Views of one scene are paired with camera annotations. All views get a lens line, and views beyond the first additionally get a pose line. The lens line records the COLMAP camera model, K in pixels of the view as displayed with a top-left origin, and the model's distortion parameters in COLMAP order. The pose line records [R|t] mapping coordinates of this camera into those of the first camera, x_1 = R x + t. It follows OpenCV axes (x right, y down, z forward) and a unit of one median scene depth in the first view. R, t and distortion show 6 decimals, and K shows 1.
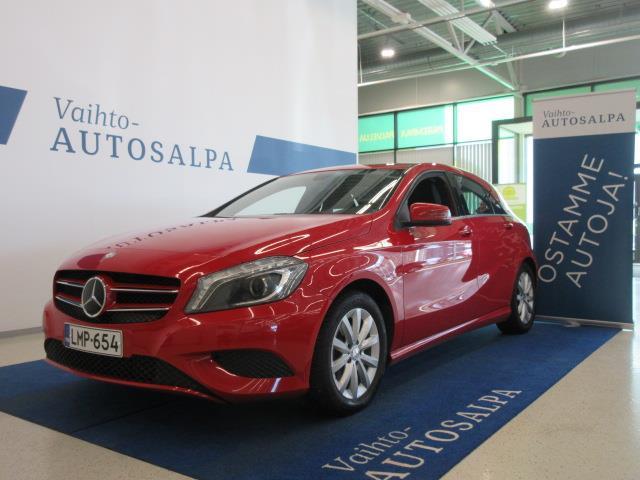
lens RADIAL K [[594.8, 0, 322.2], [0, 594.8, 240.7], [0, 0, 1]] dist [0.011927, 0.000000]
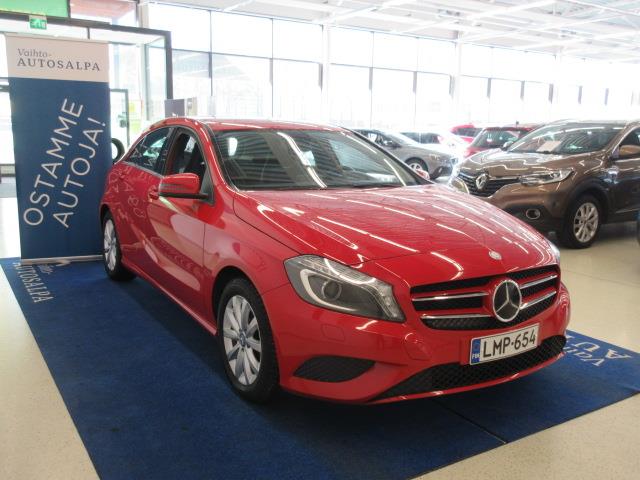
lens RADIAL K [[594.8, 0, 321.1], [0, 594.8, 241.8], [0, 0, 1]] dist [0.011927, 0.000000]
pose [[0.380958, -0.153762, 0.911717, -0.661237], [-0.006229, 0.985626, 0.168830, -0.078008], [-0.924571, -0.069996, 0.374524, 0.448646]]
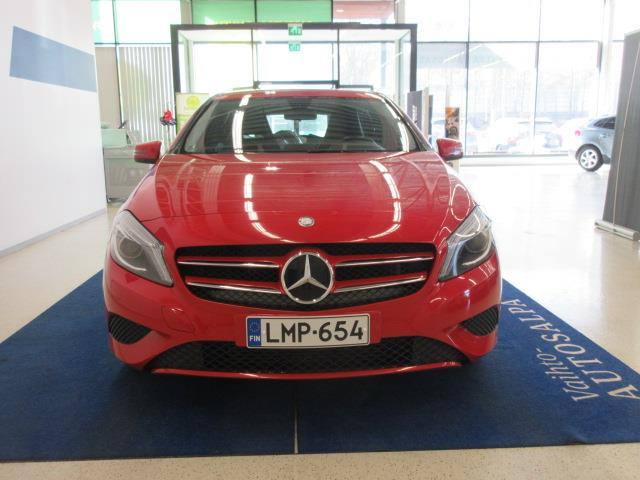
lens RADIAL K [[594.8, 0, 321.4], [0, 594.8, 240.1], [0, 0, 1]] dist [0.011927, 0.000000]
pose [[0.788007, -0.112507, 0.605300, -0.403810], [0.014594, 0.986298, 0.164325, -0.039319], [-0.615494, -0.120655, 0.778852, 0.190509]]
